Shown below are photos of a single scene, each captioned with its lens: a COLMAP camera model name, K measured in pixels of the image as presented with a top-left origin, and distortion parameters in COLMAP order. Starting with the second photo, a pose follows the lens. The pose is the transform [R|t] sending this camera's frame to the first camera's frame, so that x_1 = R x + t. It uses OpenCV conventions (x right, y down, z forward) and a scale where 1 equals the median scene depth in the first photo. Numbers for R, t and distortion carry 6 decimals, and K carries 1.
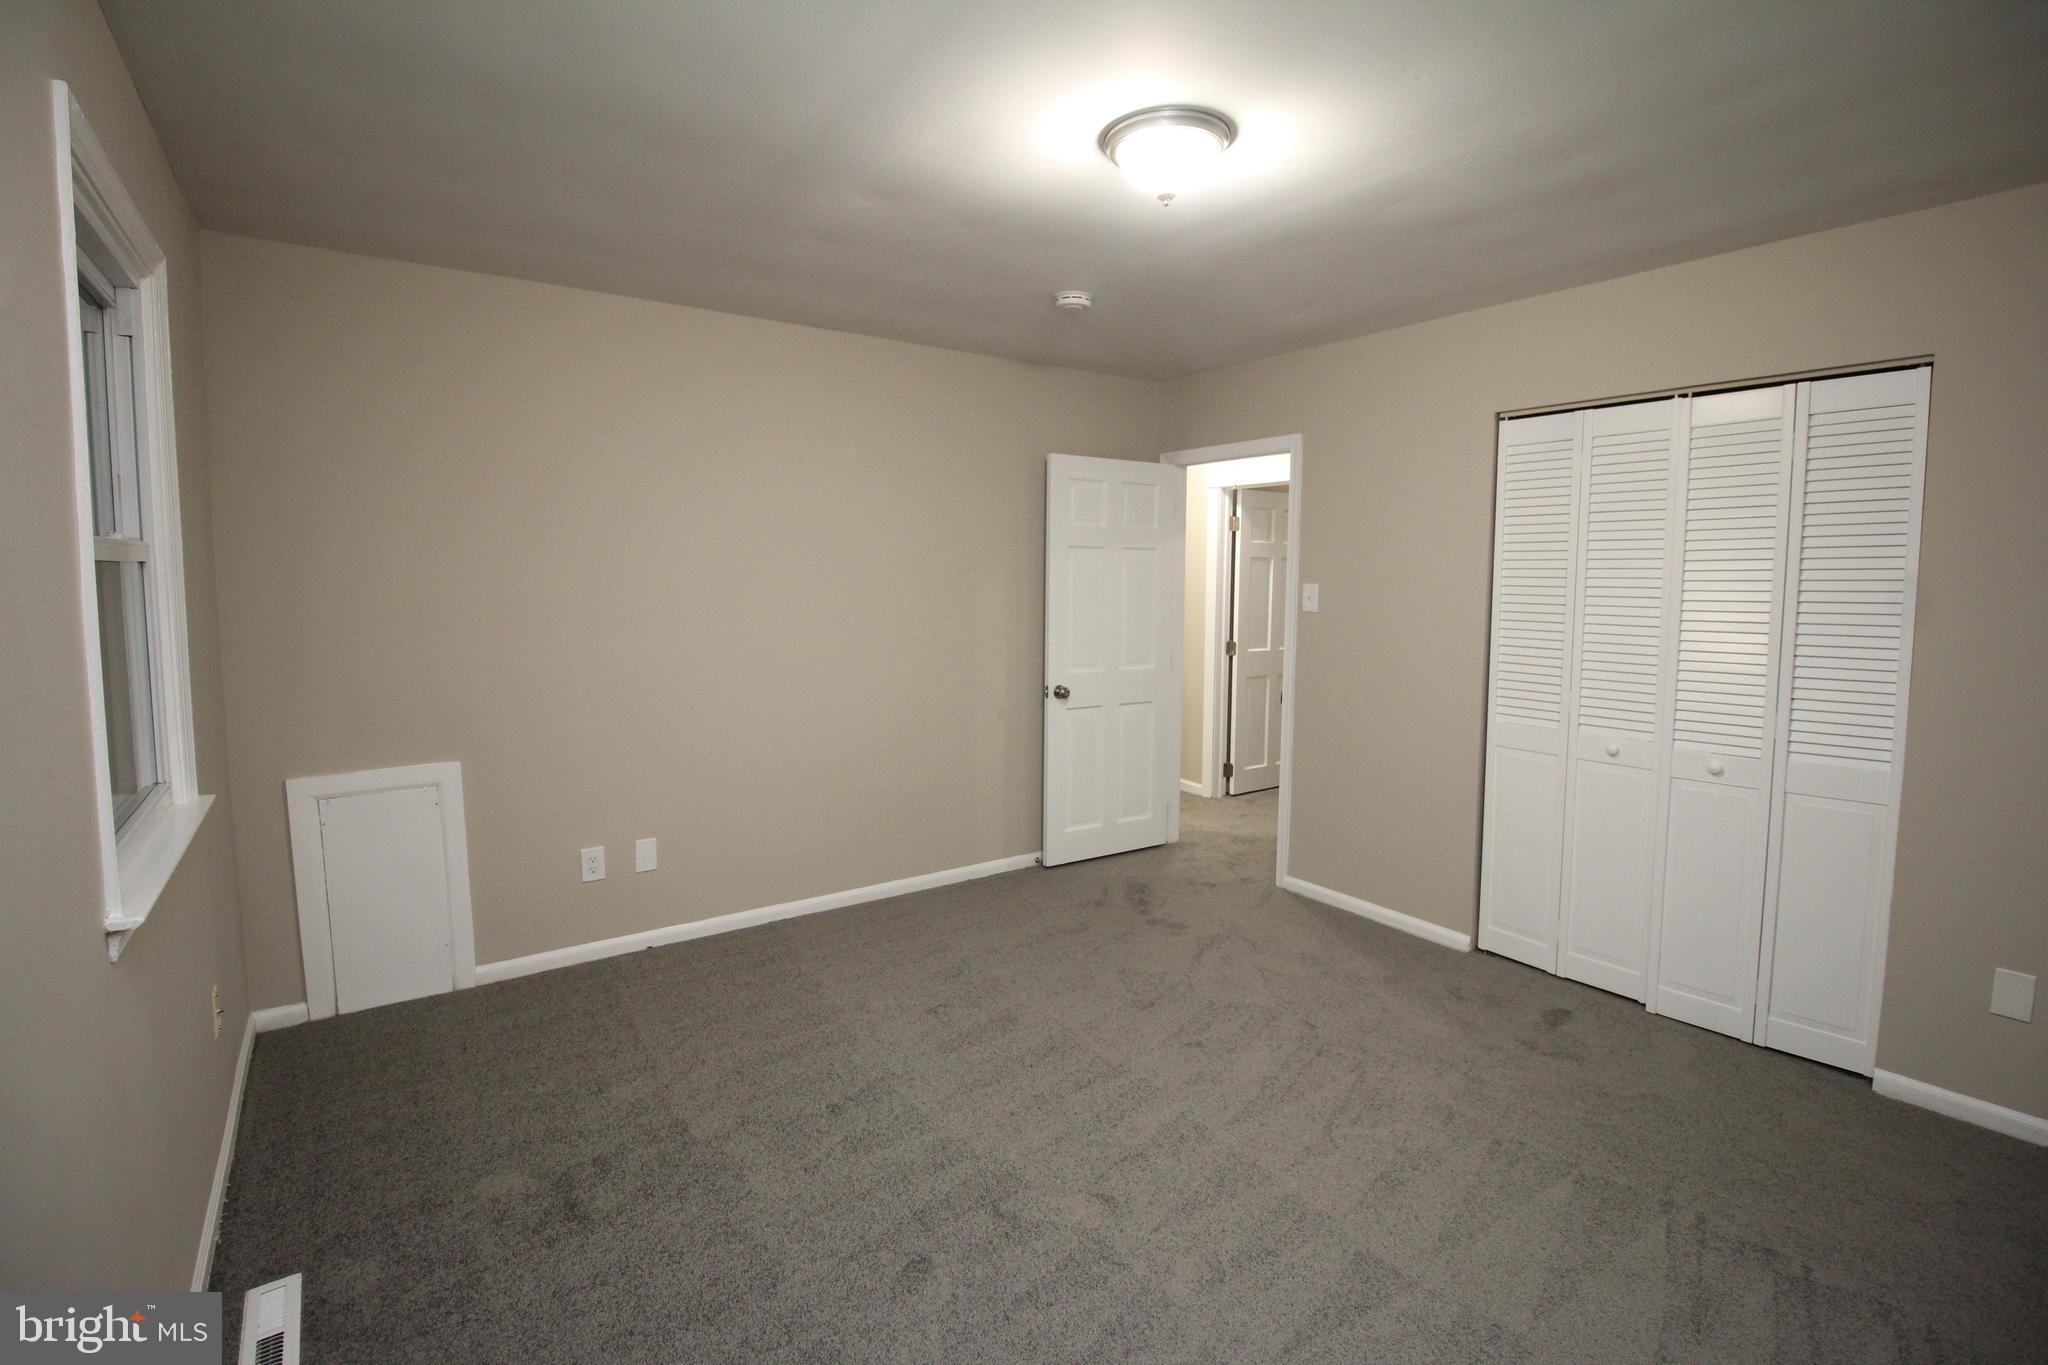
lens RADIAL K [[946.4, 0, 1021.6], [0, 946.4, 663.5], [0, 0, 1]] dist [0.001476, -0.014489]
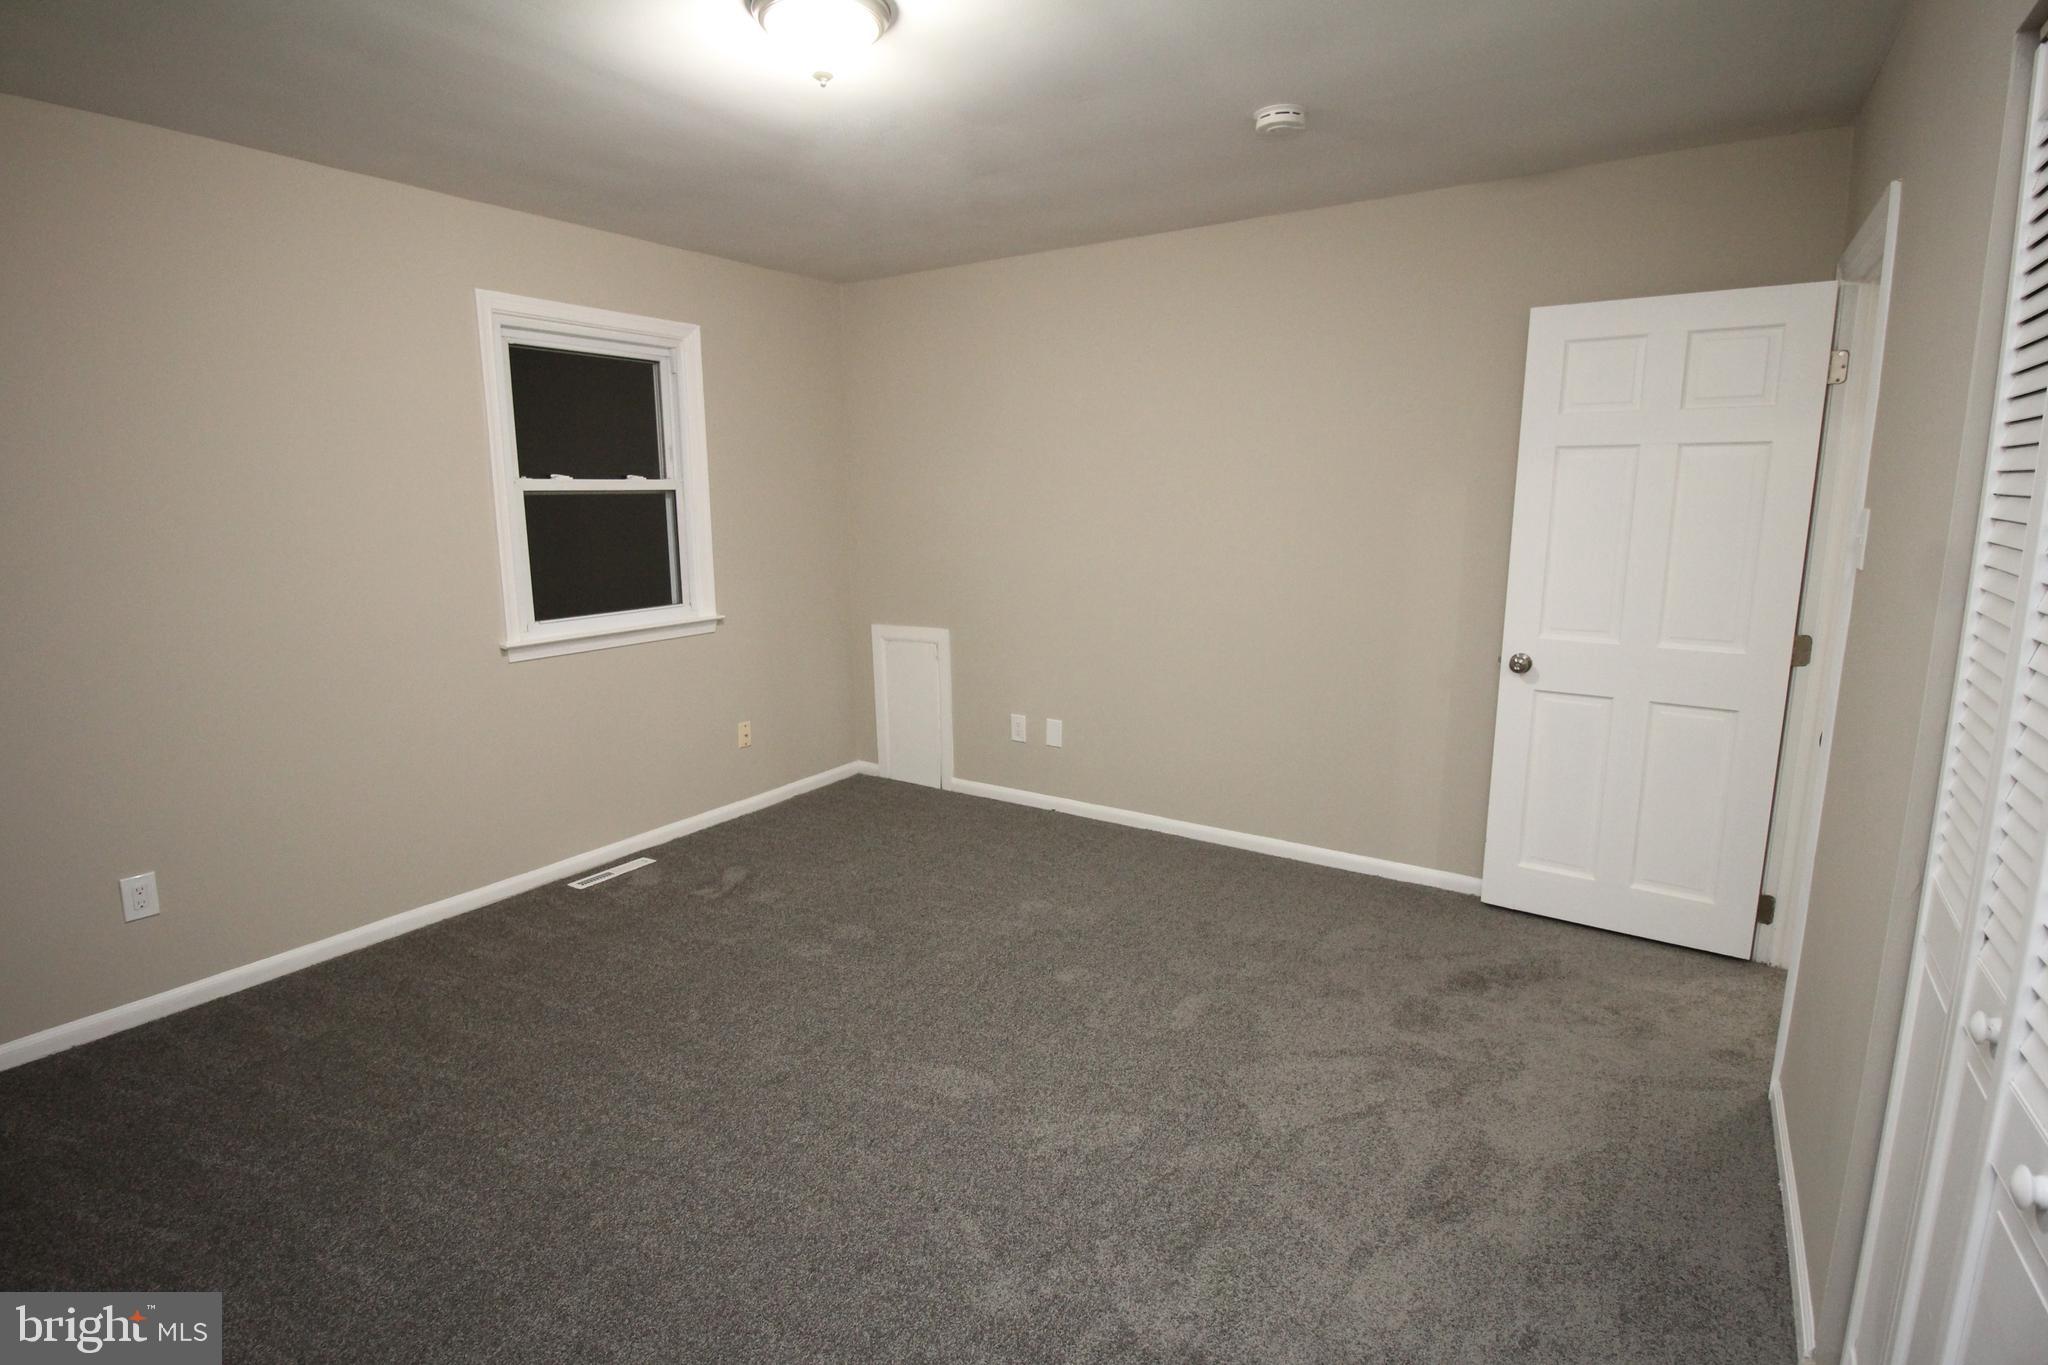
lens RADIAL K [[992.2, 0, 1030.1], [0, 992.2, 672.9], [0, 0, 1]] dist [-0.000454, -0.017893]
pose [[0.357778, 0.162198, -0.919612, 0.727833], [-0.078895, 0.986529, 0.143307, -0.047464], [0.930468, 0.021280, 0.365755, 0.521562]]
